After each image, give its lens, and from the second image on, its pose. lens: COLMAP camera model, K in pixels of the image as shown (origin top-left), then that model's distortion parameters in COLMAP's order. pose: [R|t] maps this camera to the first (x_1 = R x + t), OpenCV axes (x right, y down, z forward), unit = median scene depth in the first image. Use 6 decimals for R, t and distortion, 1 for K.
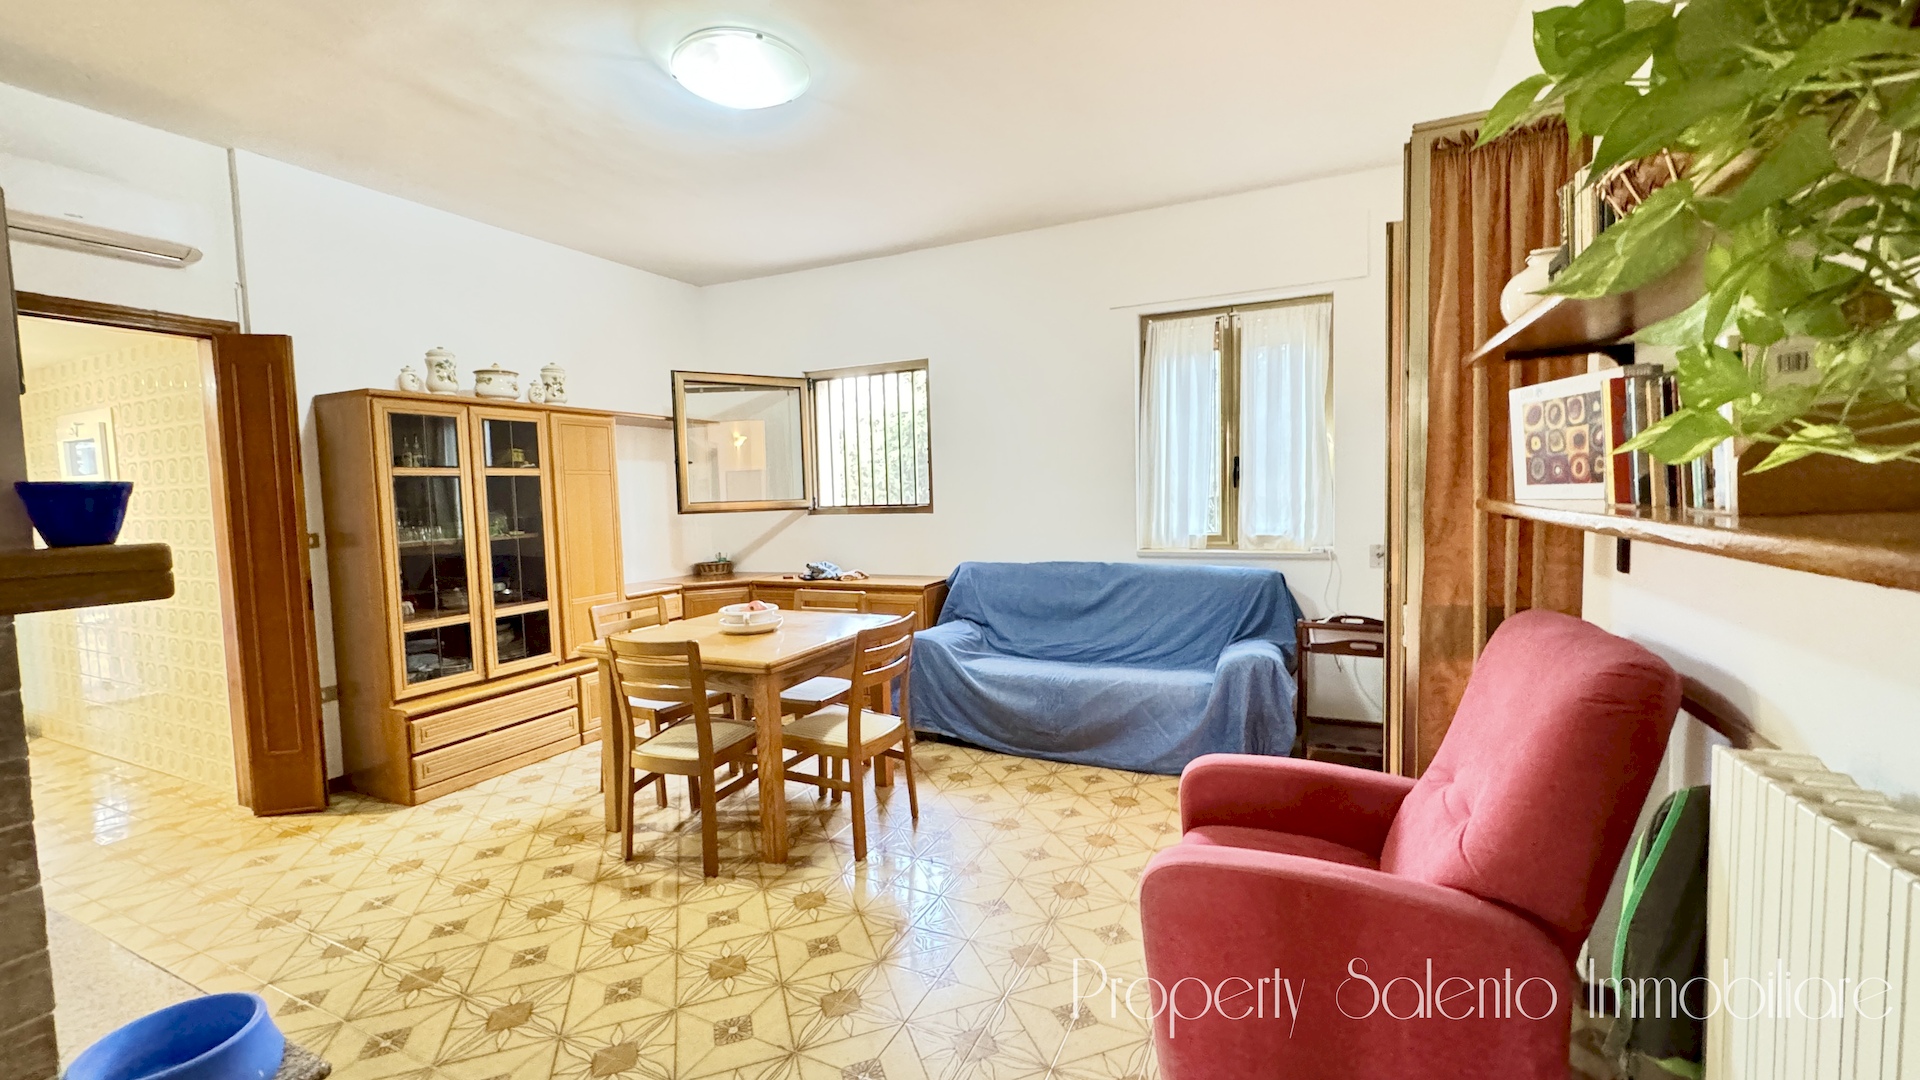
lens RADIAL K [[774.8, 0, 964.4], [0, 774.8, 534.7], [0, 0, 1]] dist [-0.002212, 0.001055]
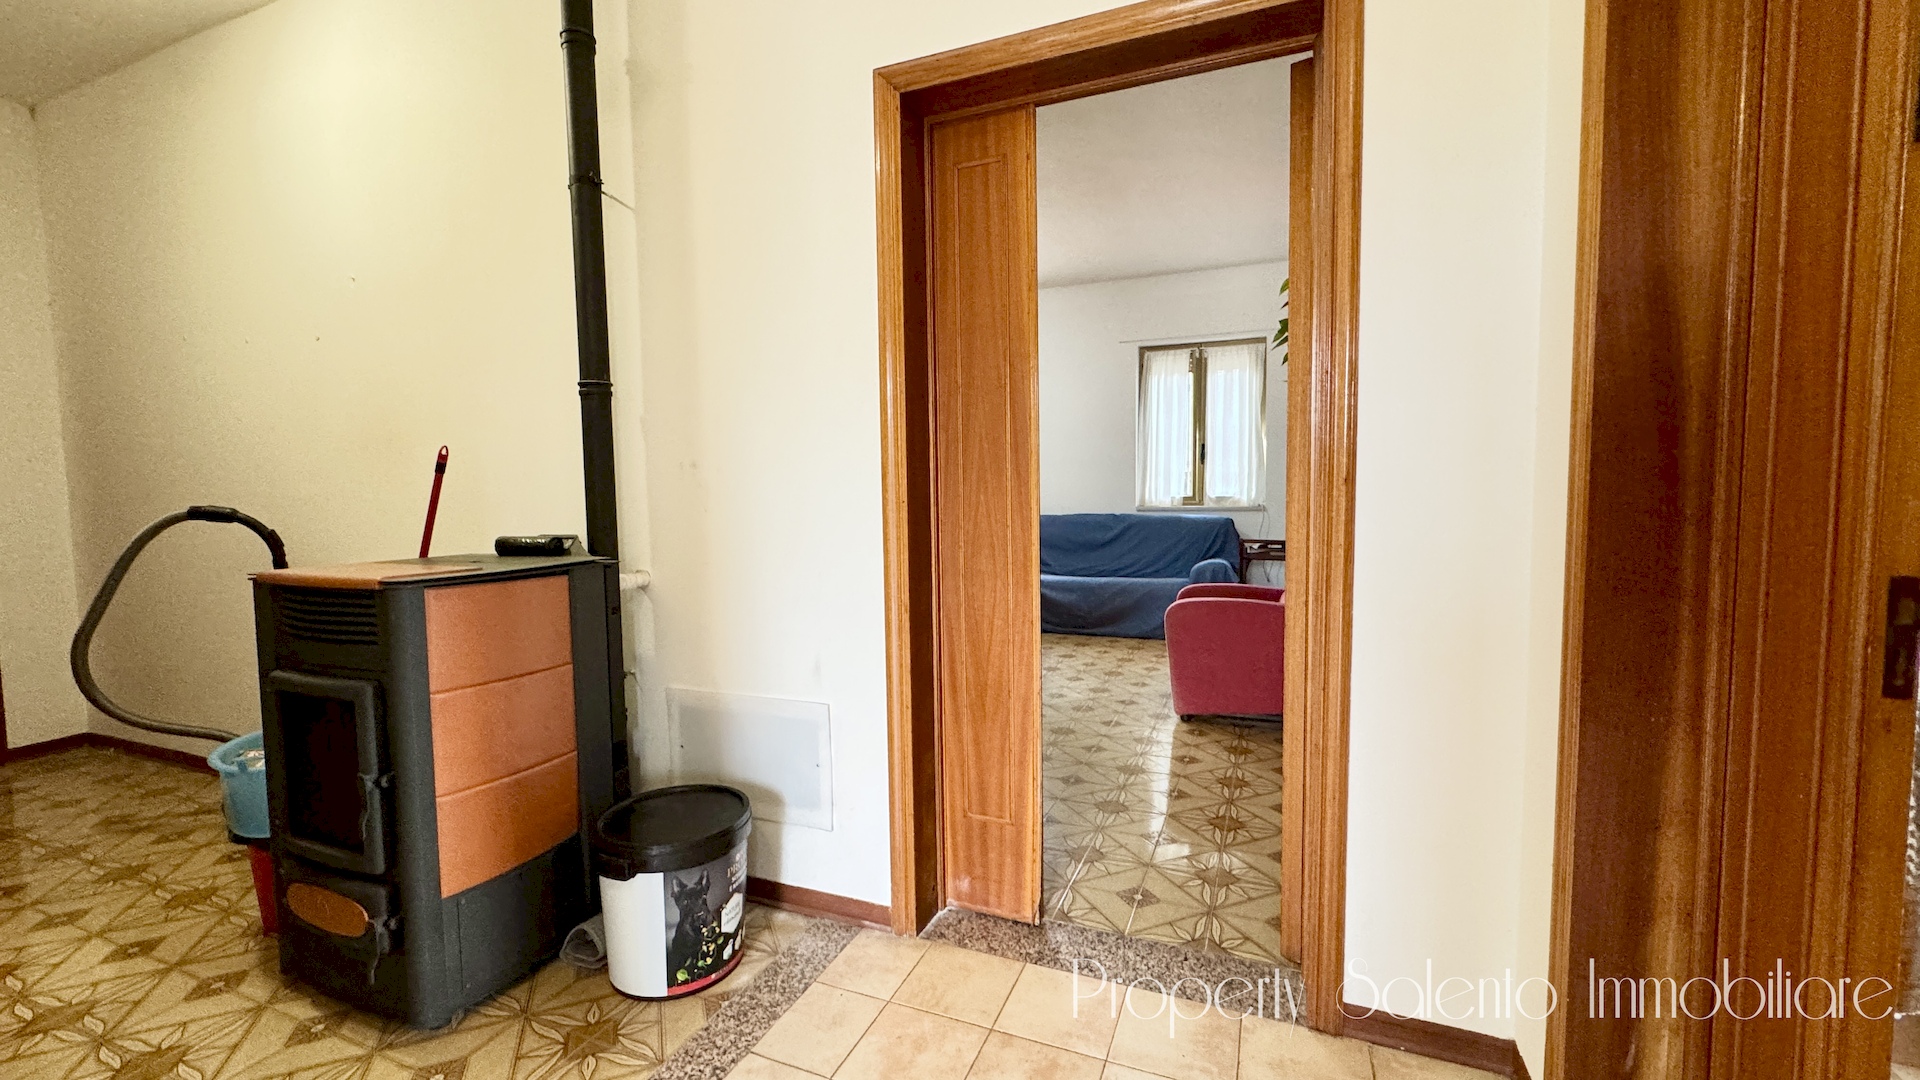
lens RADIAL K [[774.8, 0, 957.9], [0, 774.8, 546.9], [0, 0, 1]] dist [-0.002212, 0.001055]
pose [[0.999207, 0.011767, 0.038040, -0.182441], [-0.011884, 0.999925, 0.002852, 0.102964], [-0.038004, -0.003302, 0.999272, -0.492499]]
